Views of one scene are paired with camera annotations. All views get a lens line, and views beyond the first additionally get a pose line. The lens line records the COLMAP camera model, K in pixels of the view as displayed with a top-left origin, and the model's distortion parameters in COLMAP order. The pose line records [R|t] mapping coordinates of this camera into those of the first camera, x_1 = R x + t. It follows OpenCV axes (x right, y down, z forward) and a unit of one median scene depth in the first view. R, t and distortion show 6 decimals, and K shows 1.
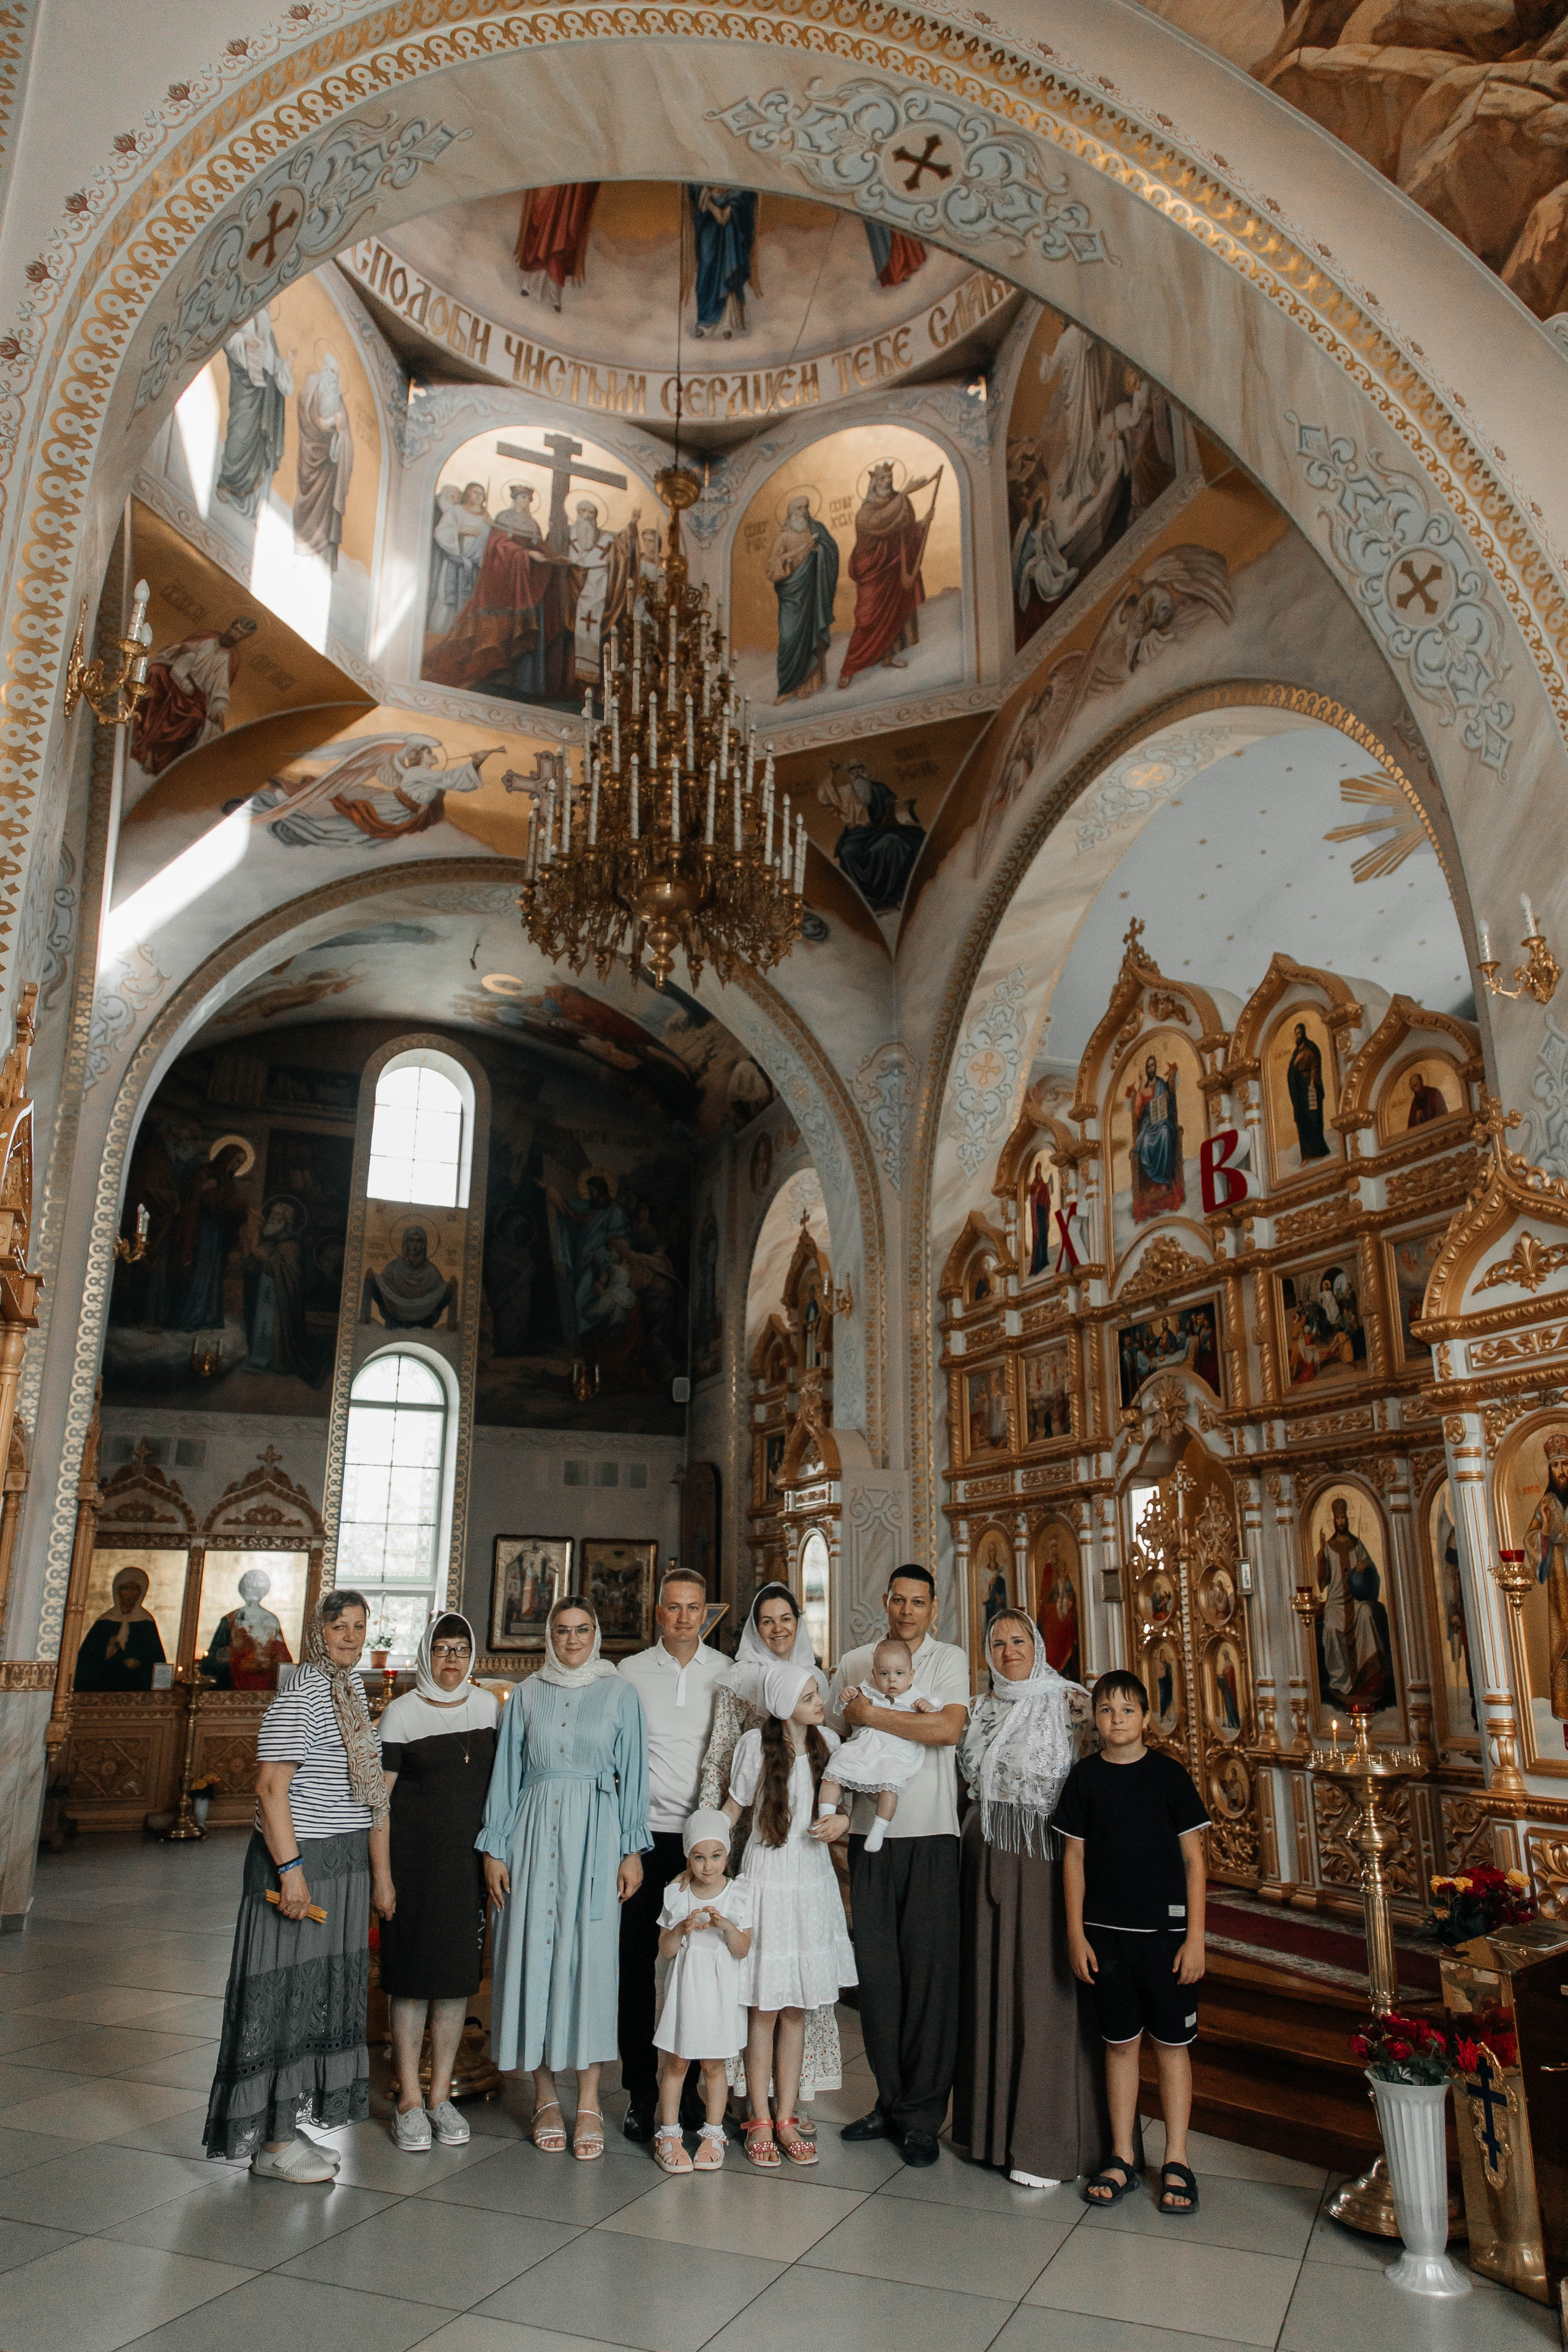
lens RADIAL K [[1562.5, 0, 784.0], [0, 1562.5, 1176.0], [0, 0, 1]] dist [0.000085, 0.002905]
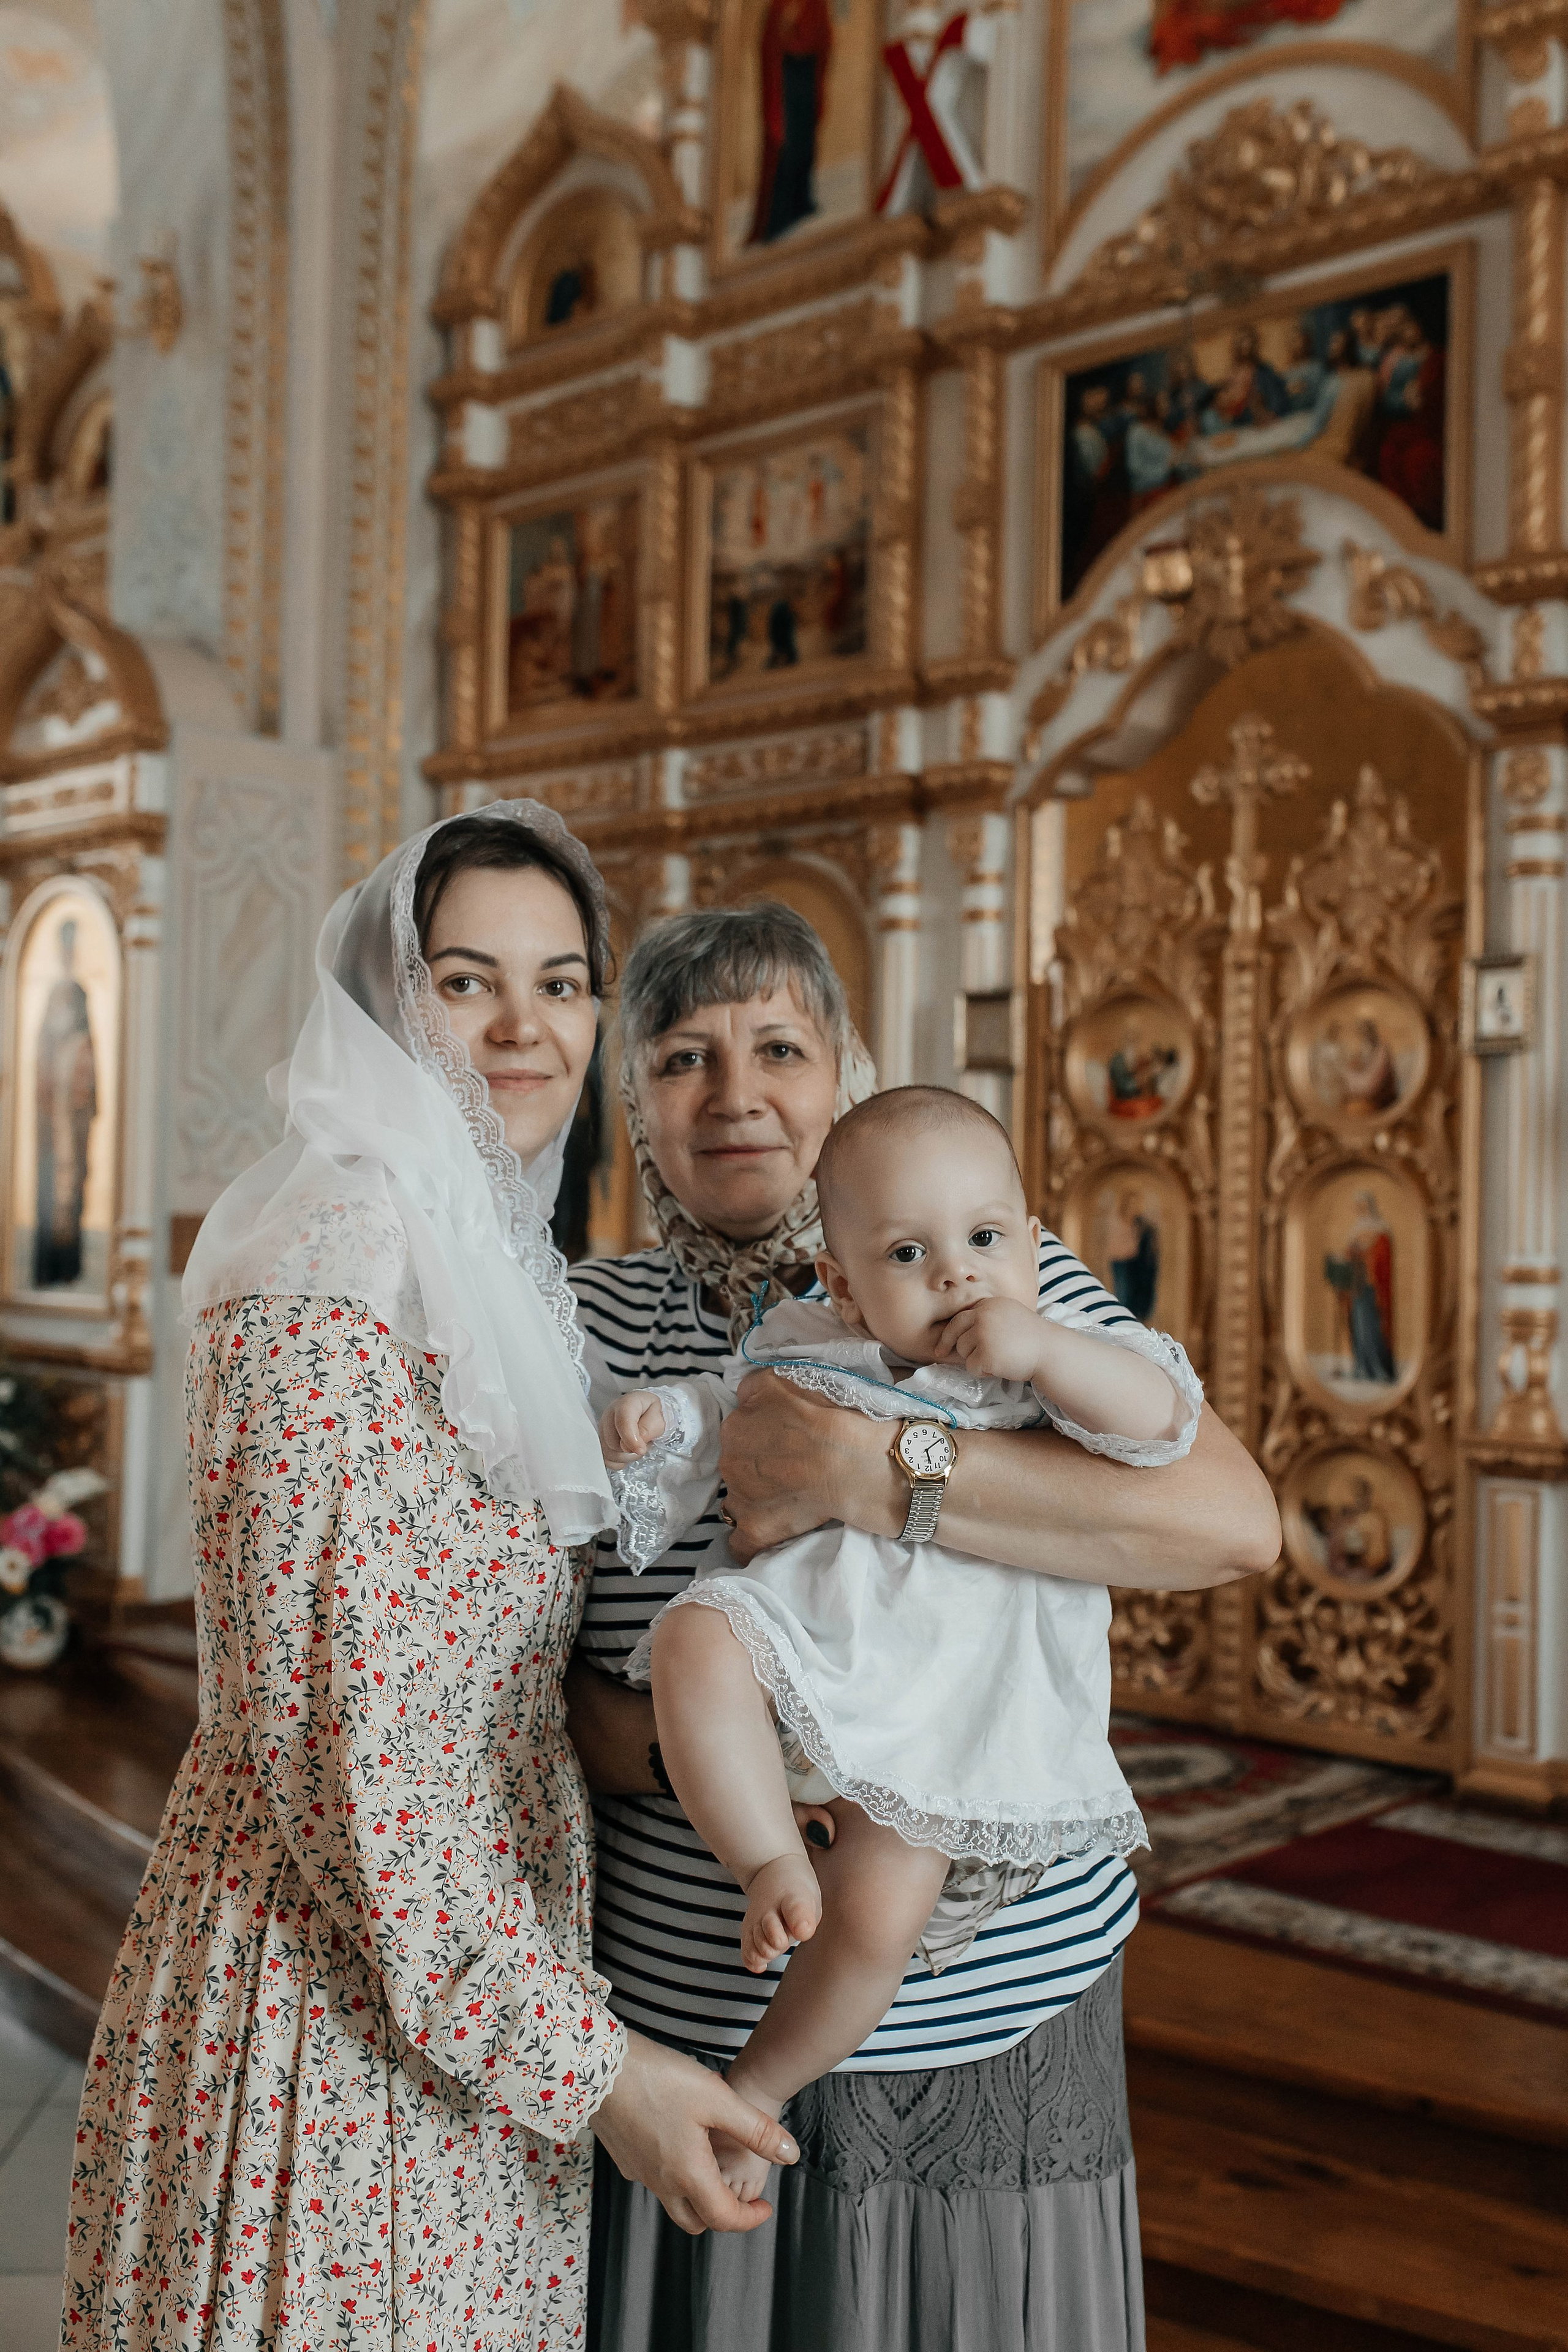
lens RADIAL K [[2250.3, 0, 784.0], [0, 2250.3, 1176.0], [0, 0, 1]] dist [0.002334, 0.007592]
pose [[0.894254, 0.018405, 0.447182, -0.069433], [-0.142441, 0.958906, 0.245379, 0.133004], [-0.424289, -0.283128, 0.860126, 0.422770]]
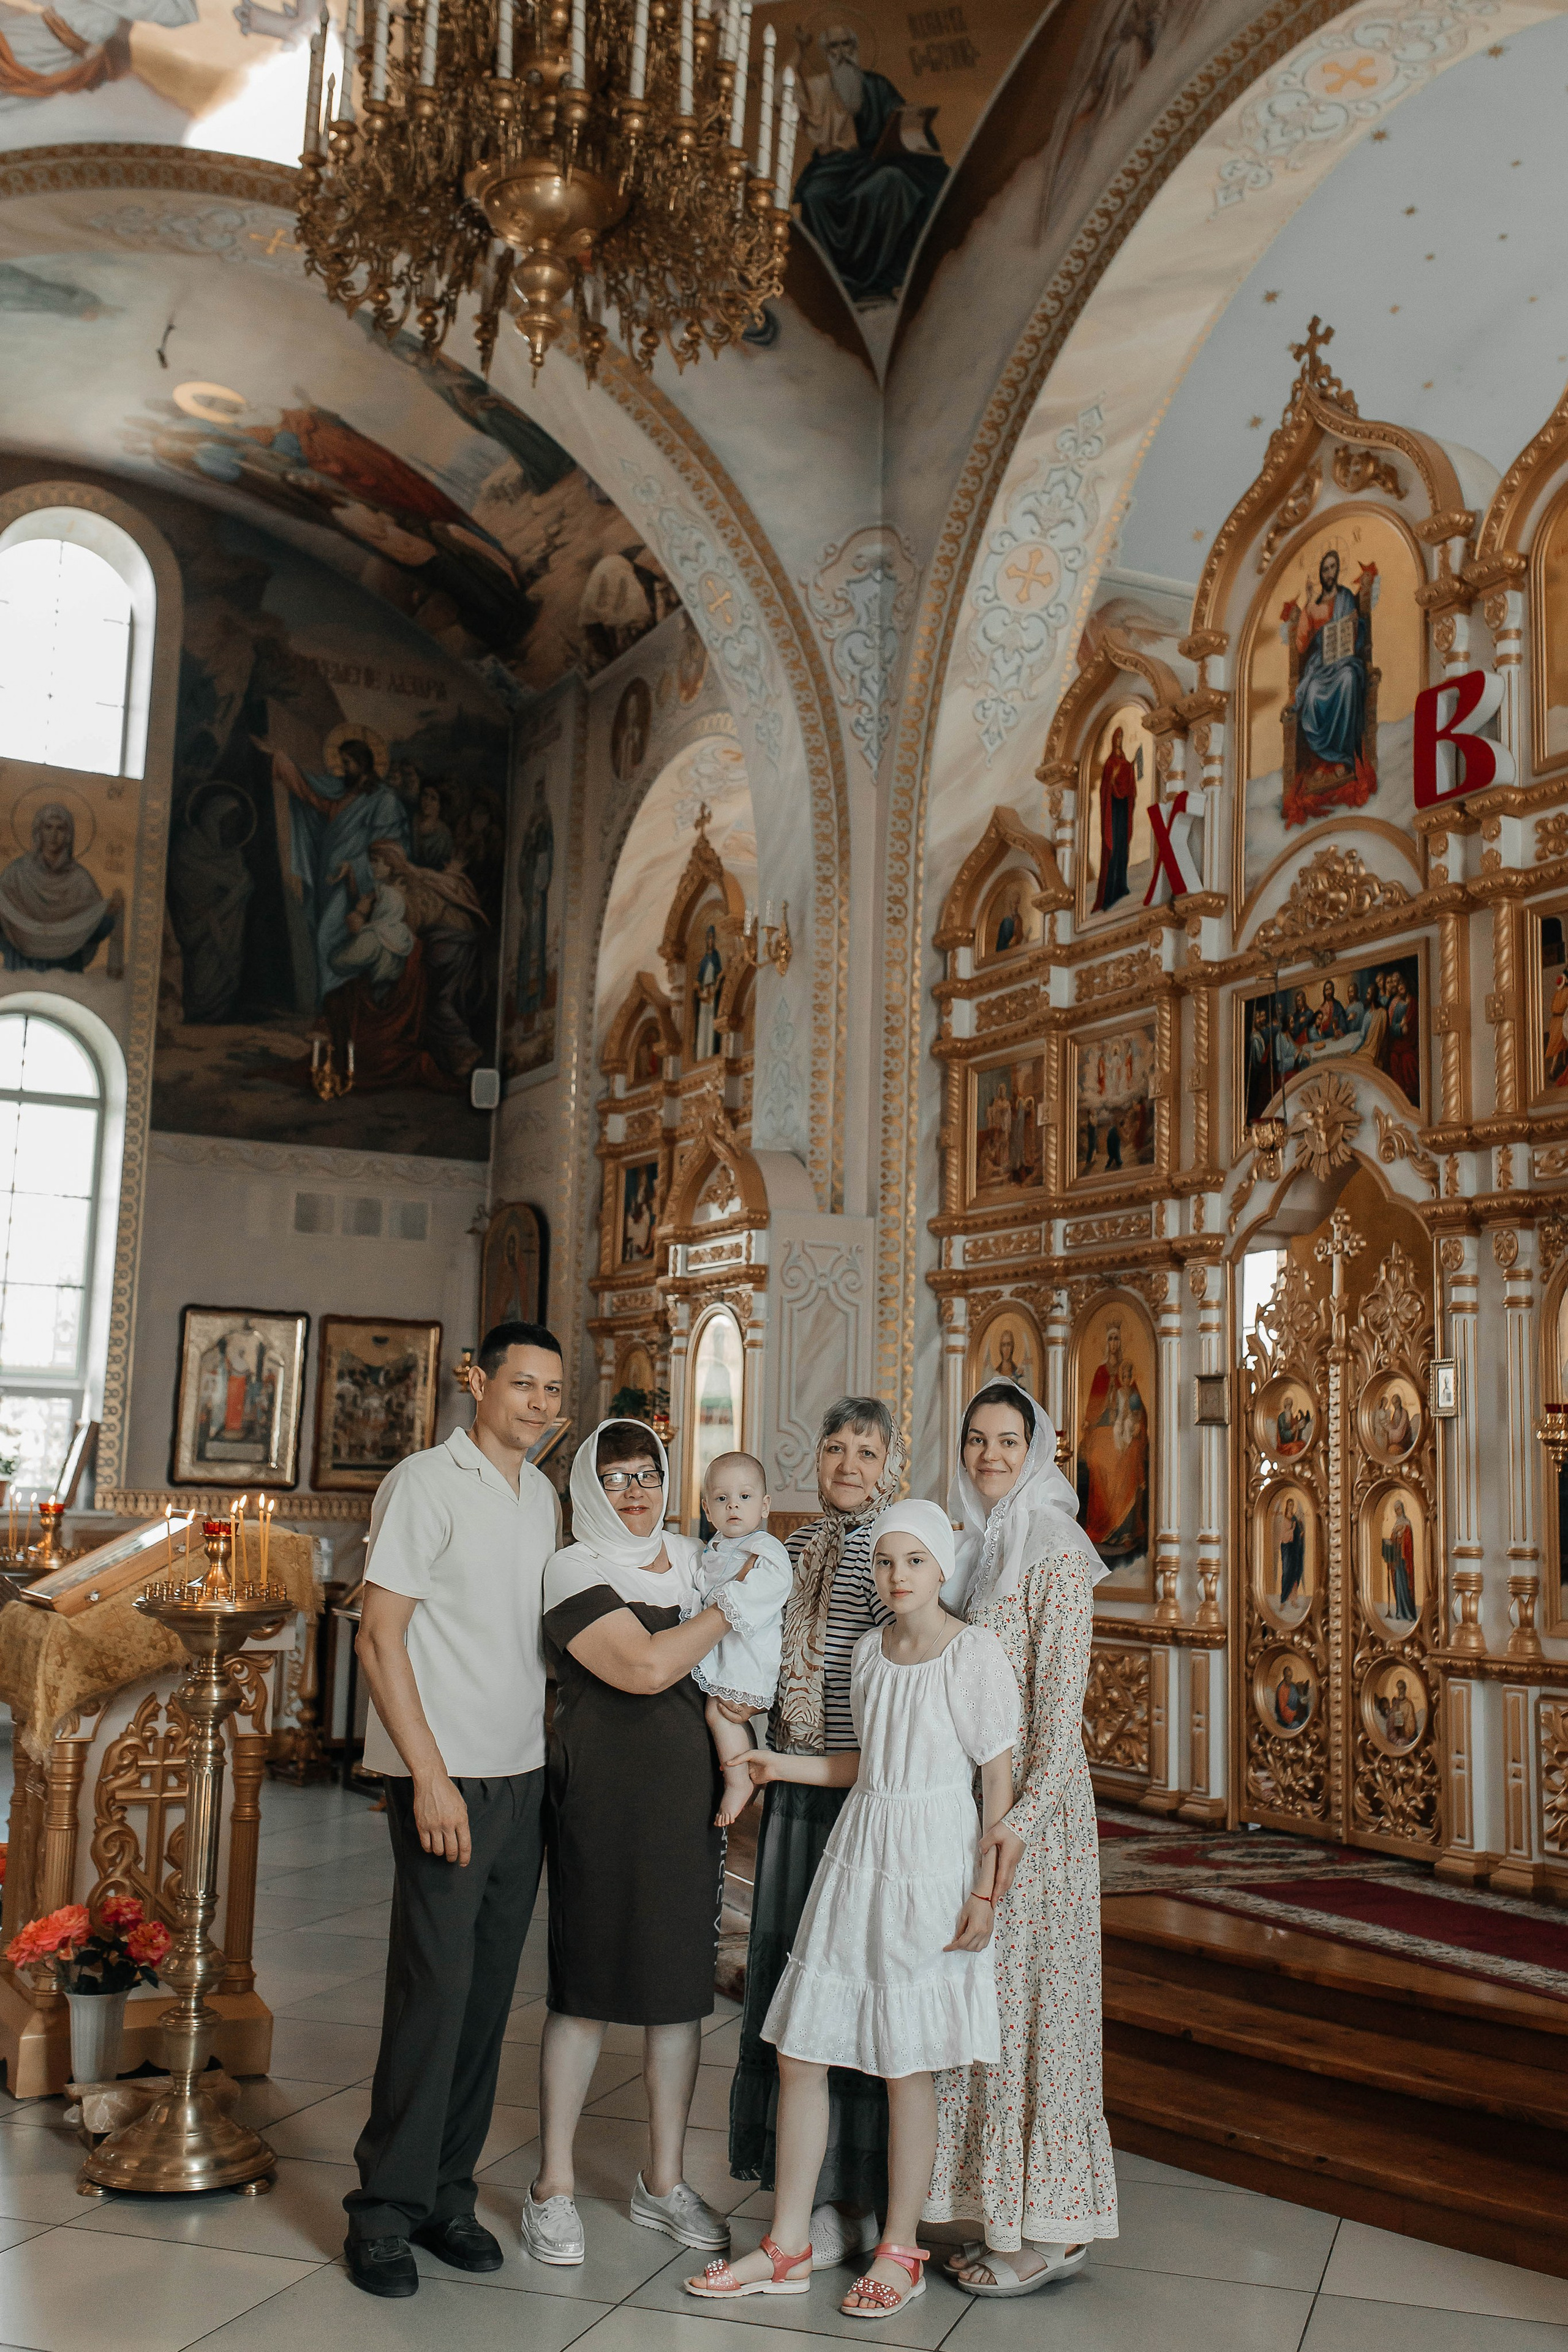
lens RADIAL K [[2359.6, 0, 796.9], [0, 2359.6, 1120.7], [0, 0, 1]] dist [-0.000387, 0.005306]
pose [[0.994942, 0.037115, 0.093342, -0.040320], [-0.049166, 0.990252, 0.130319, 0.027399], [-0.087596, -0.134249, 0.987068, 0.070617]]
